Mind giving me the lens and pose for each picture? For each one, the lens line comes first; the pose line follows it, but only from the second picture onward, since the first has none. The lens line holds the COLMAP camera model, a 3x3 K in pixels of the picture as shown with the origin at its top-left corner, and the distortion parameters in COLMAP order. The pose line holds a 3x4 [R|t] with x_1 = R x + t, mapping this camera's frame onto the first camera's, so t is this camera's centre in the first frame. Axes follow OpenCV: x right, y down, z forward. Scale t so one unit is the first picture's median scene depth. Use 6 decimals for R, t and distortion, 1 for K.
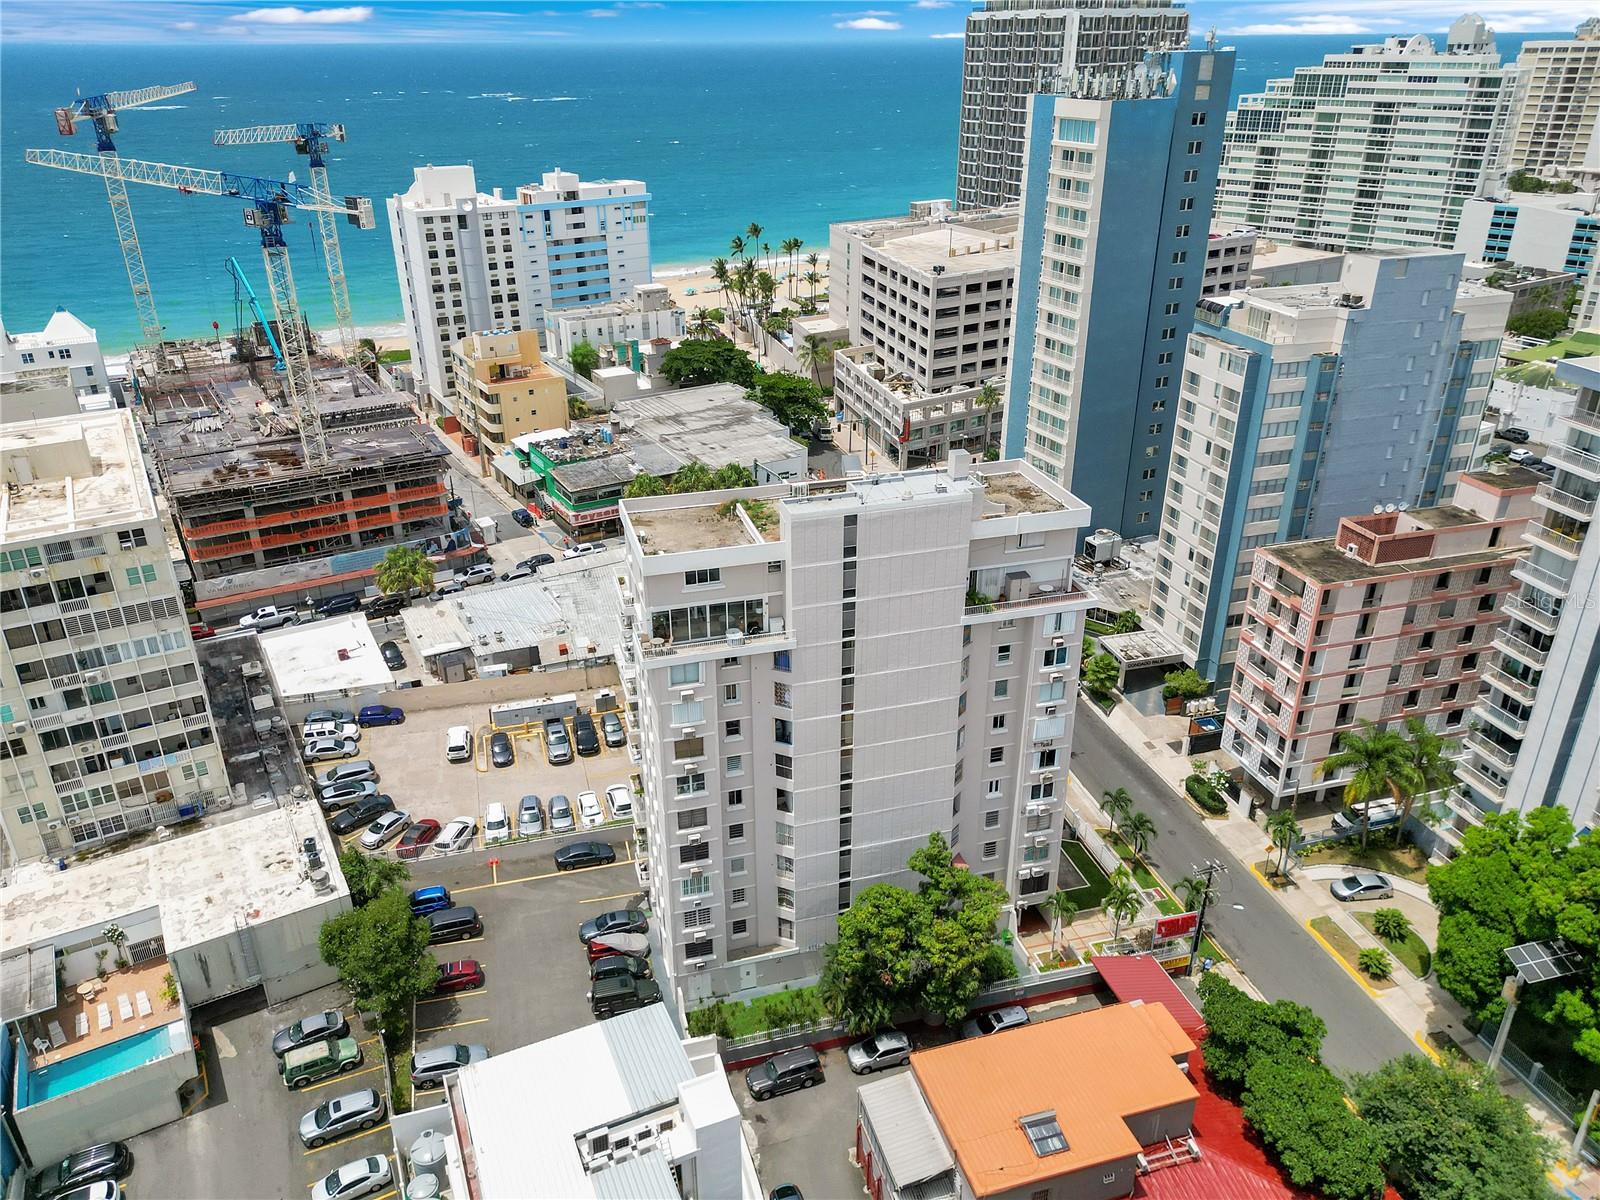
lens RADIAL K [[1165.2, 0, 800.0], [0, 1165.2, 600.0], [0, 0, 1]] dist [0.061535, -0.061929]
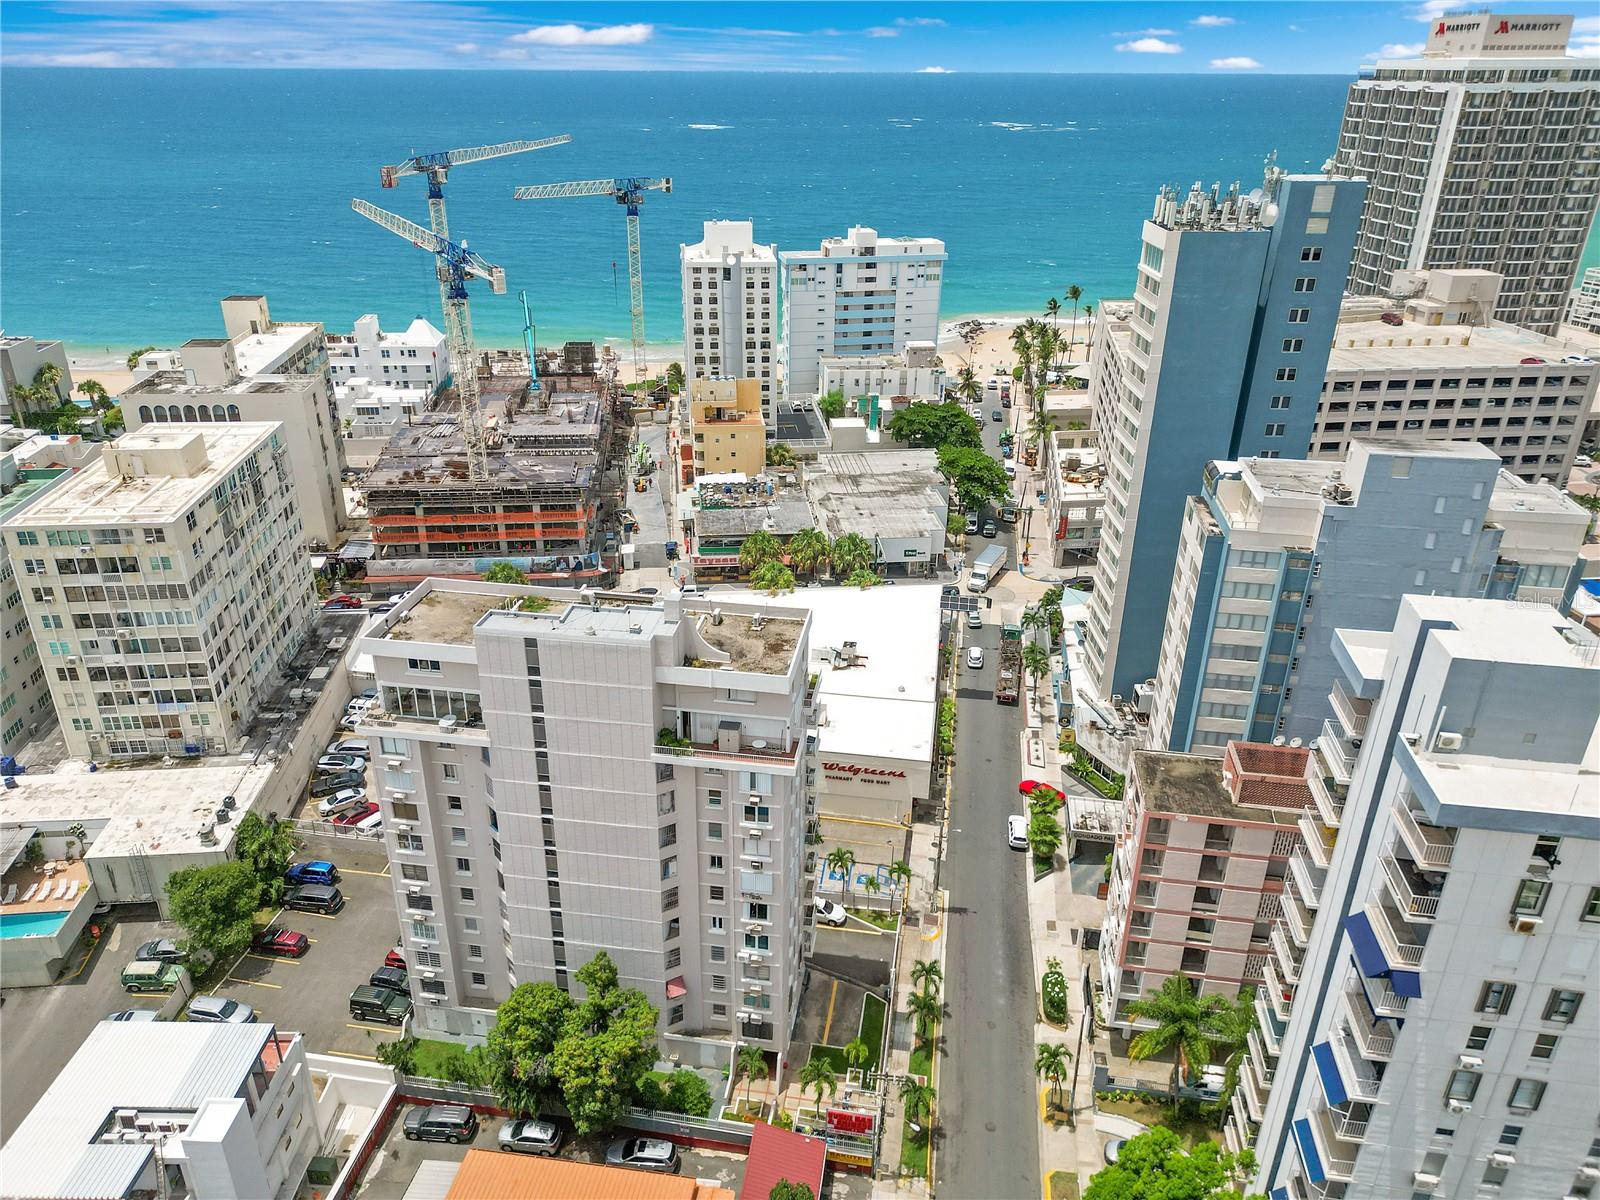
lens RADIAL K [[1132.4, 0, 800.0], [0, 1132.4, 600.0], [0, 0, 1]] dist [0.068287, -0.071167]
pose [[0.906471, 0.194293, -0.374913, 0.380646], [-0.196499, 0.979957, 0.032750, -0.111162], [0.373762, 0.043983, 0.926481, 0.073260]]
